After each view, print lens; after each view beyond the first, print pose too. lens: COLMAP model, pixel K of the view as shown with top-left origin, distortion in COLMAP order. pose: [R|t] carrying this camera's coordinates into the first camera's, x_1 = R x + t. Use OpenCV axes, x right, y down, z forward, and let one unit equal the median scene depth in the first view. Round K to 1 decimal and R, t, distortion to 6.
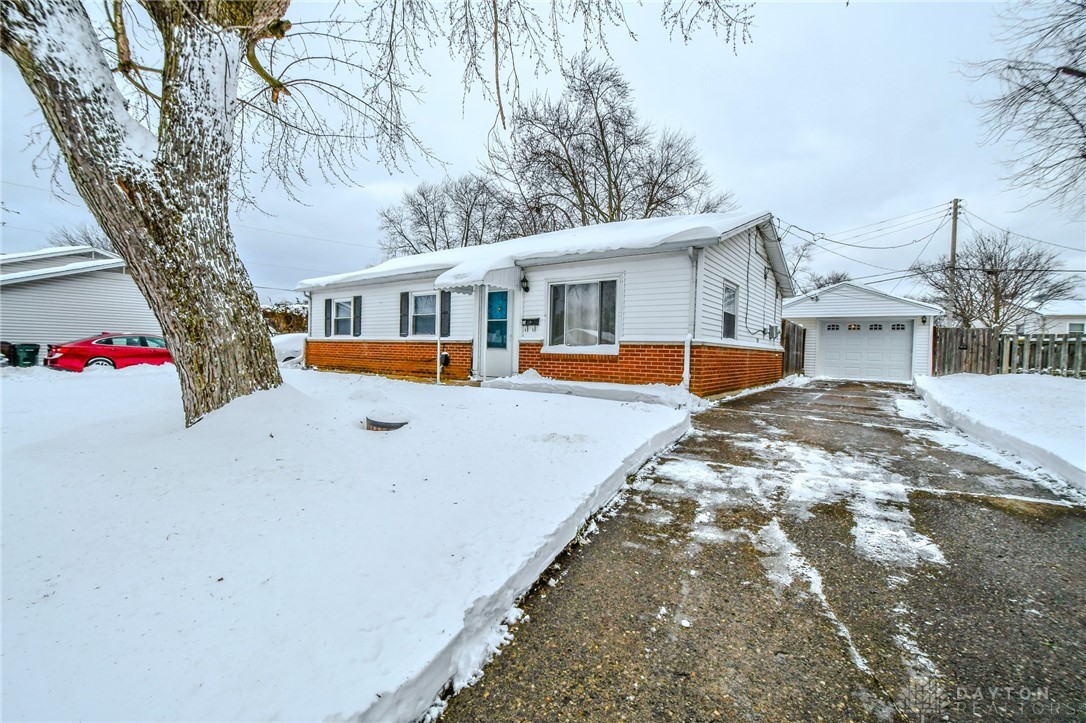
lens RADIAL K [[472.7, 0, 532.4], [0, 472.7, 357.5], [0, 0, 1]] dist [0.006882, -0.016145]
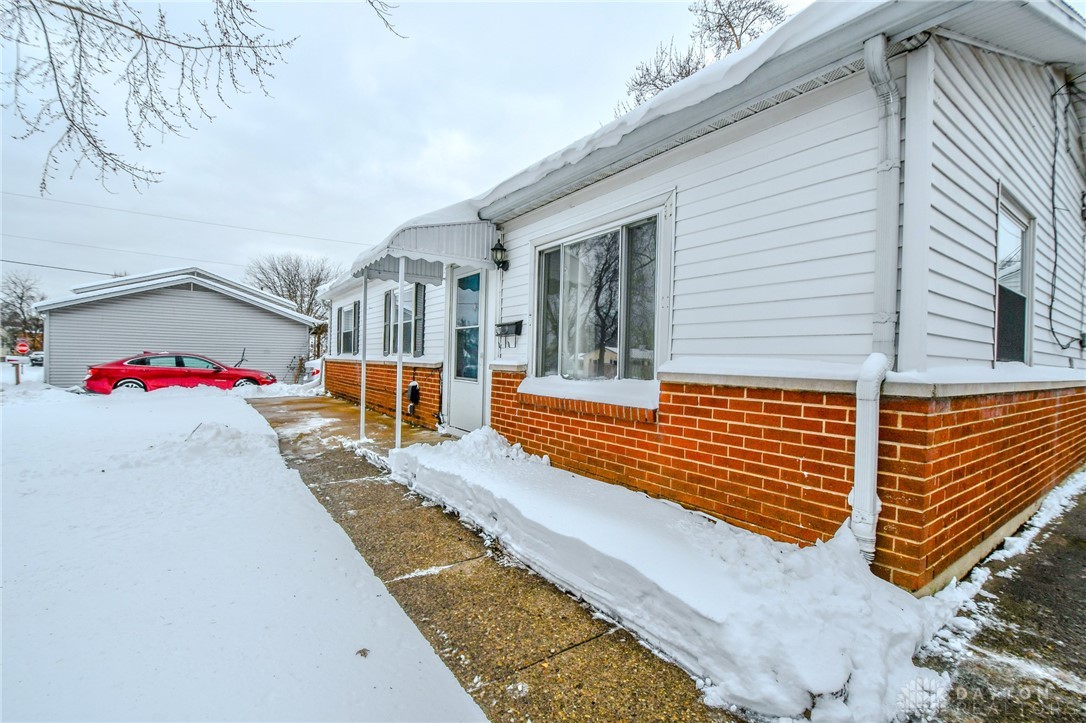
lens RADIAL K [[472.7, 0, 532.9], [0, 472.7, 362.2], [0, 0, 1]] dist [0.006882, -0.016145]
pose [[0.947461, 0.000472, -0.319870, 0.159114], [-0.006715, 0.999808, -0.018414, -0.026923], [0.319800, 0.019595, 0.947282, 0.465977]]
